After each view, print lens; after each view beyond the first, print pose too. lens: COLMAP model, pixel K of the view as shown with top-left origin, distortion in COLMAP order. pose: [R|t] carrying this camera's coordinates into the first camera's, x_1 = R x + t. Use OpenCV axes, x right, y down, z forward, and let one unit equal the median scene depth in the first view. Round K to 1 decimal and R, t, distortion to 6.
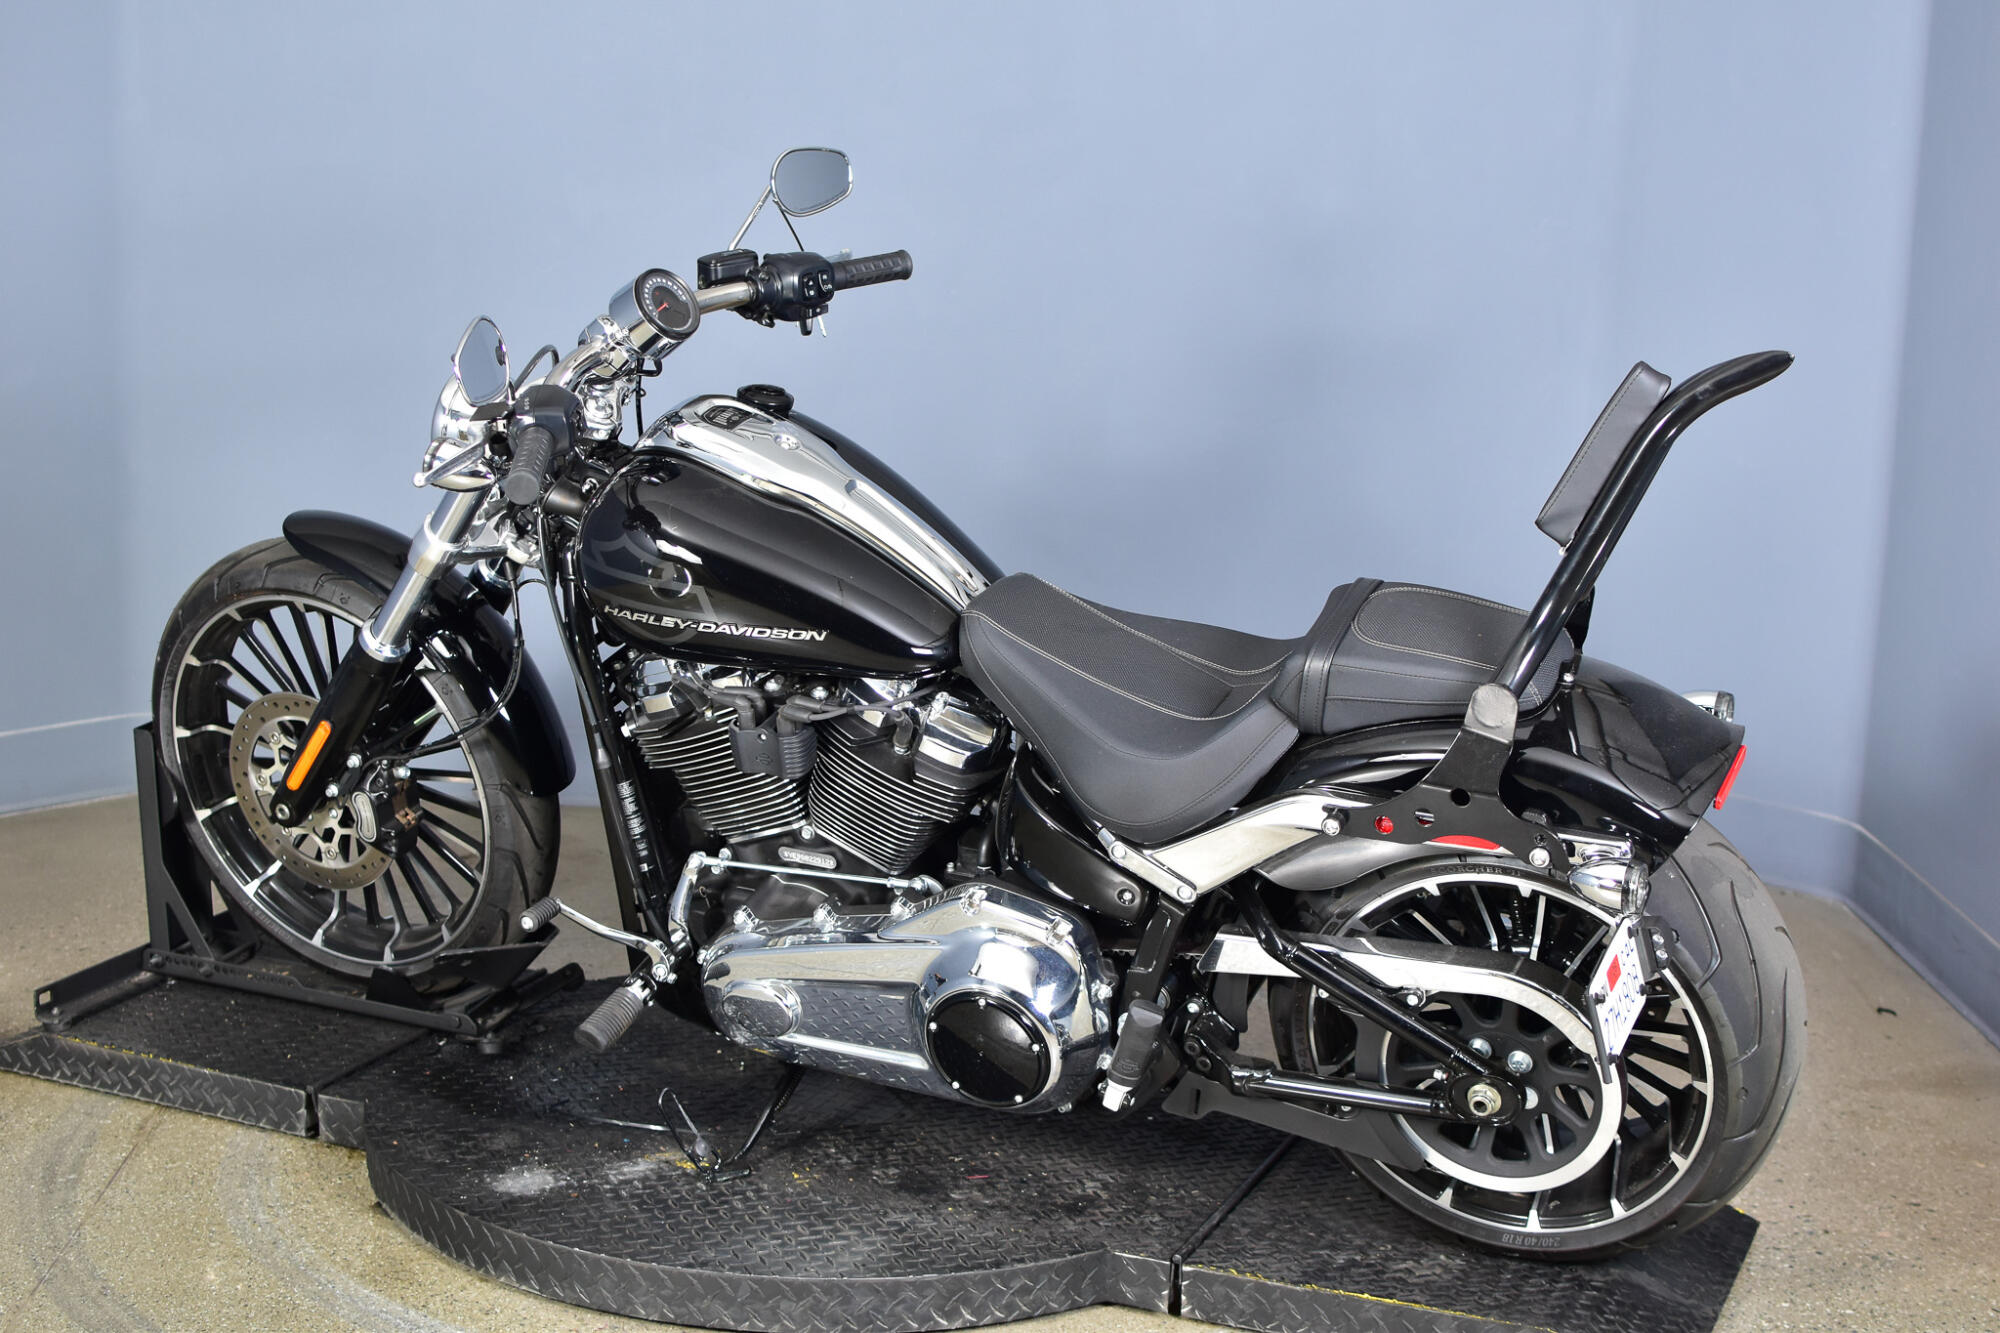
lens RADIAL K [[3030.3, 0, 1009.4], [0, 3030.3, 674.6], [0, 0, 1]] dist [-0.165294, 0.000000]
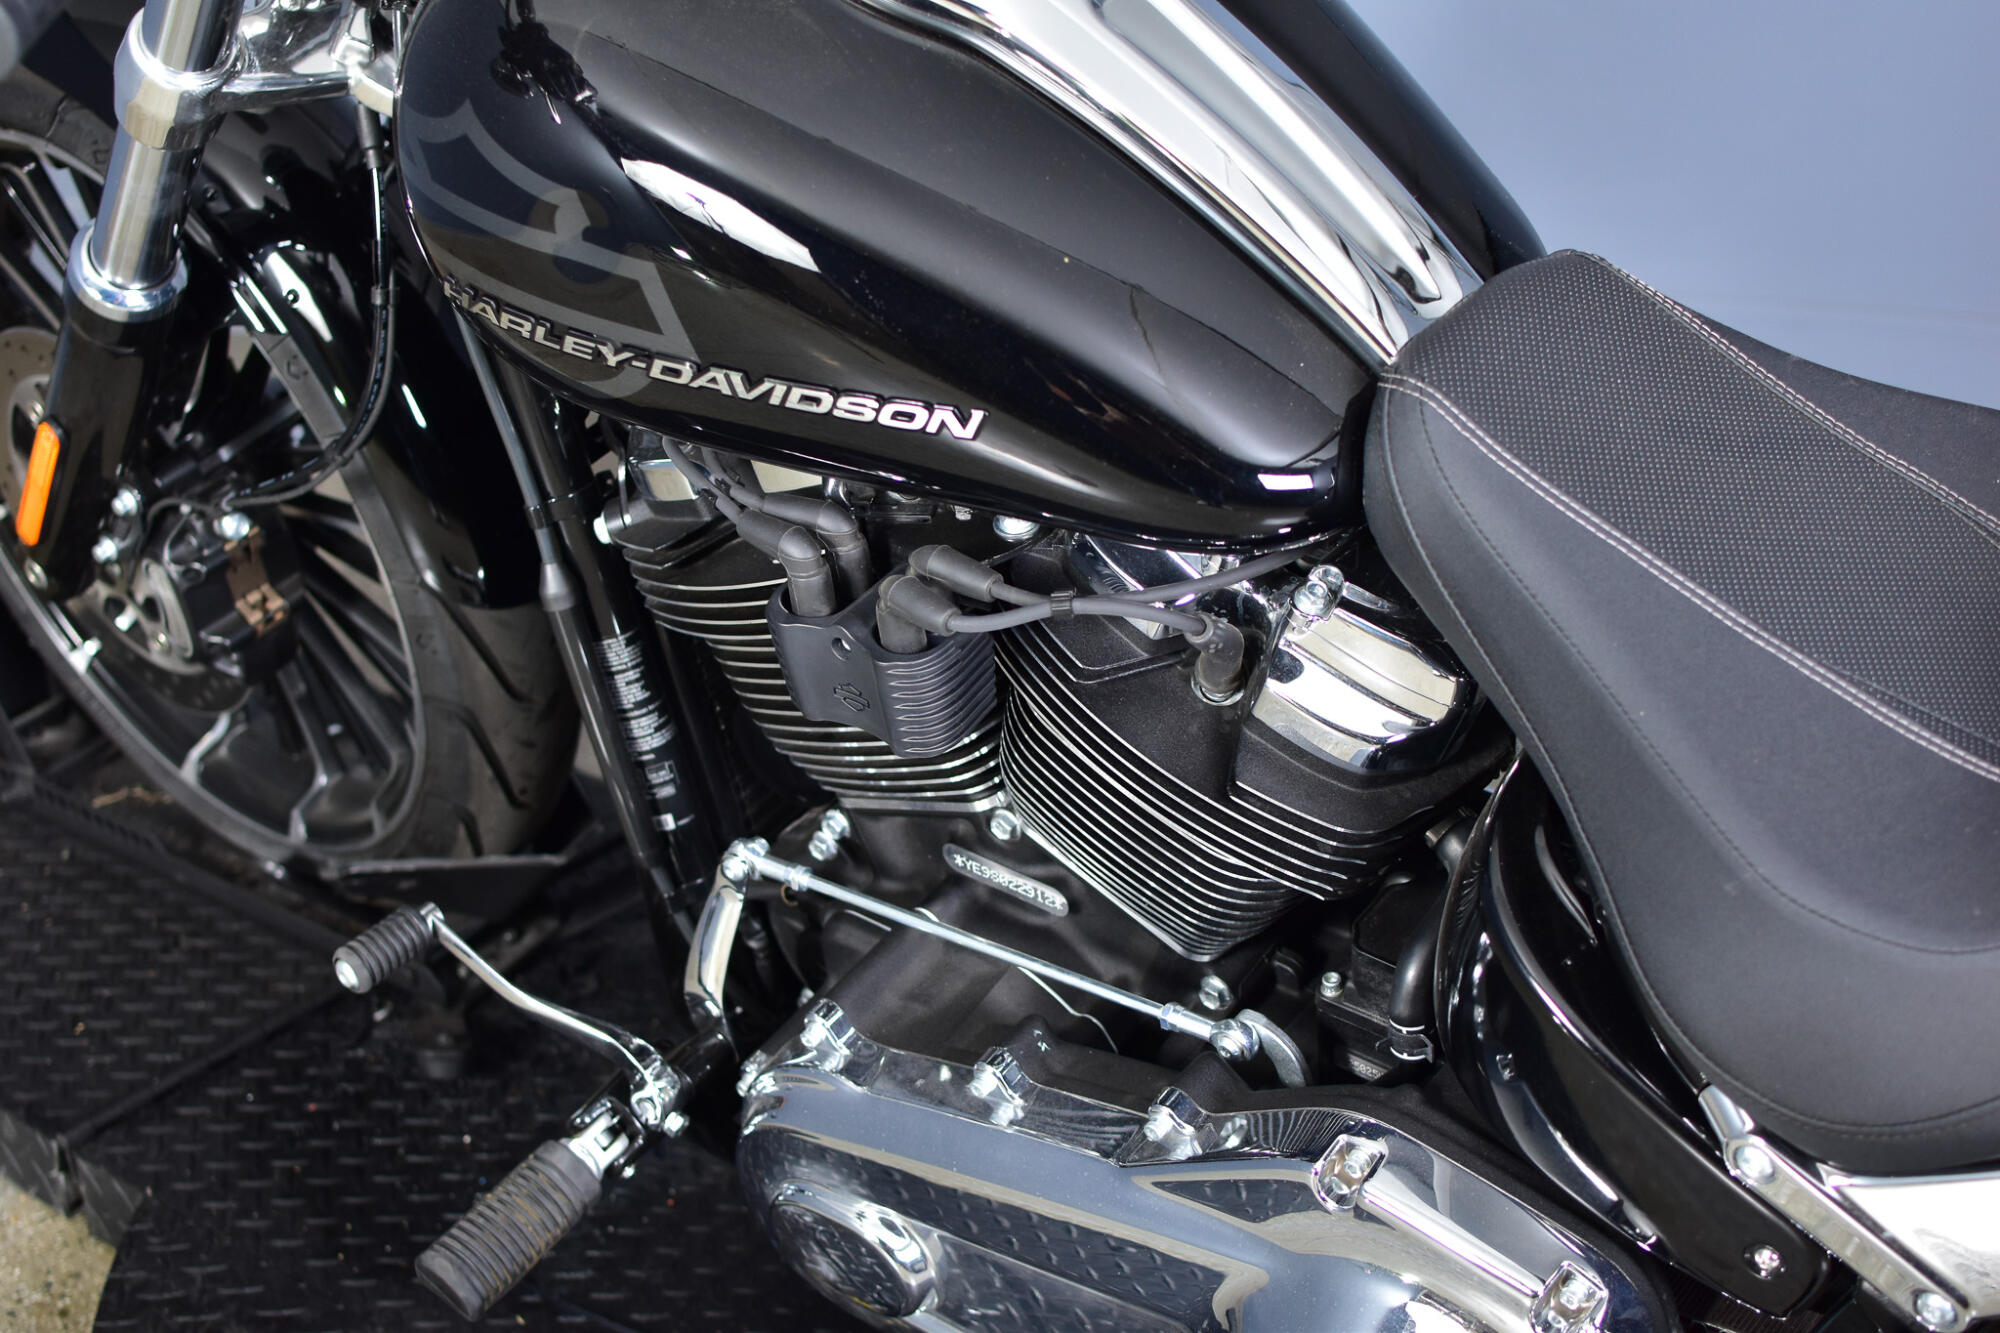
lens RADIAL K [[3030.3, 0, 998.7], [0, 3030.3, 681.8], [0, 0, 1]] dist [-0.165294, 0.000000]
pose [[0.971006, 0.097365, -0.218328, 0.020297], [-0.044716, 0.971154, 0.234221, -0.064029], [0.234835, -0.217668, 0.947351, 0.636377]]
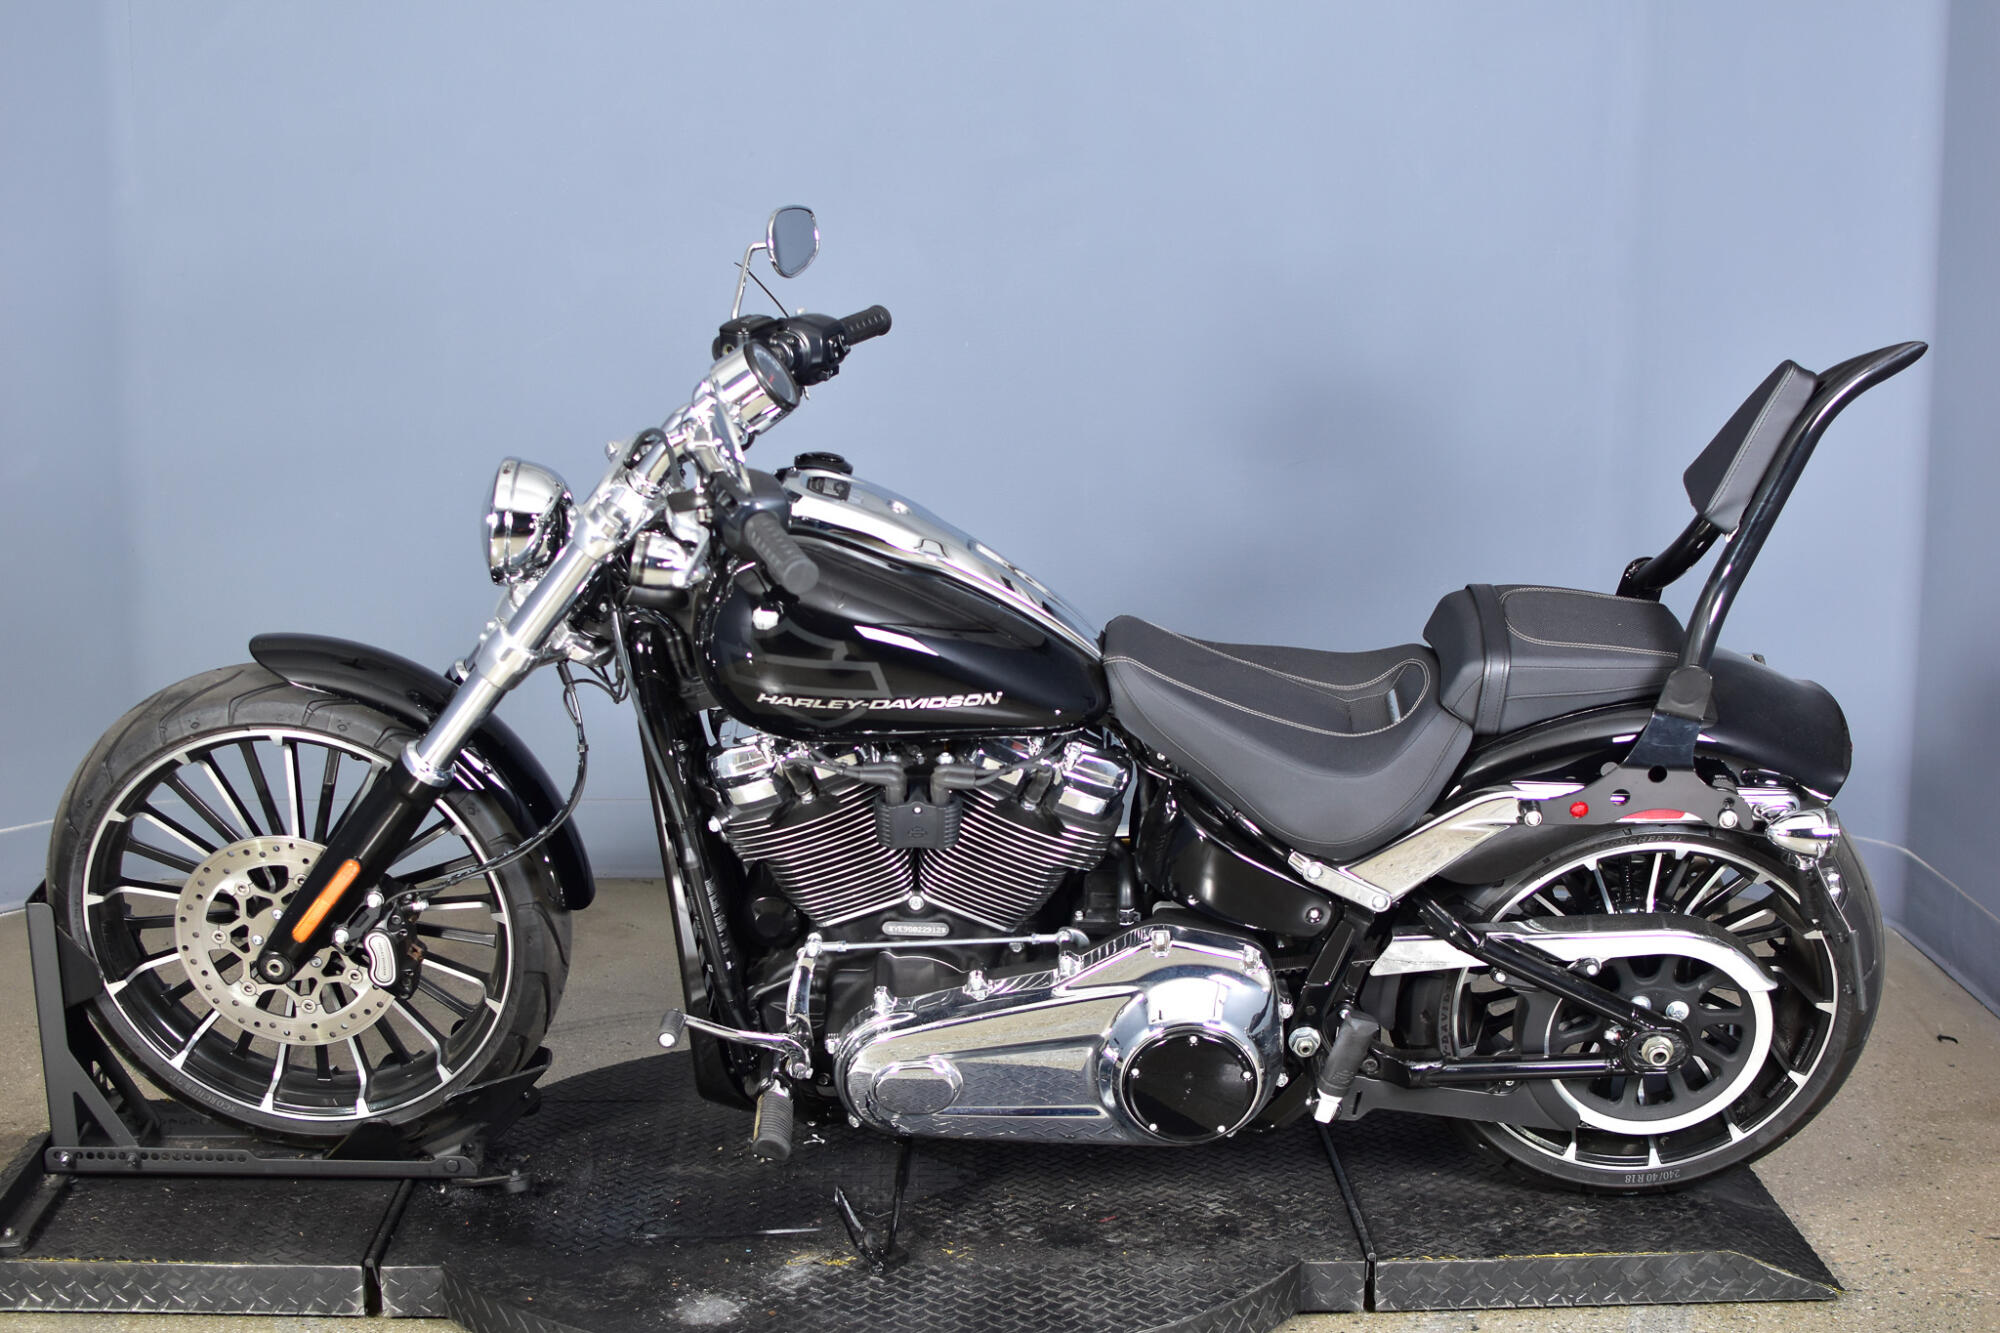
lens RADIAL K [[3030.3, 0, 986.6], [0, 3030.3, 662.4], [0, 0, 1]] dist [-0.165294, 0.000000]
pose [[0.917912, -0.113766, 0.380125, -0.421887], [0.117418, 0.992989, 0.013653, -0.036981], [-0.379013, 0.032102, 0.924834, 0.086436]]
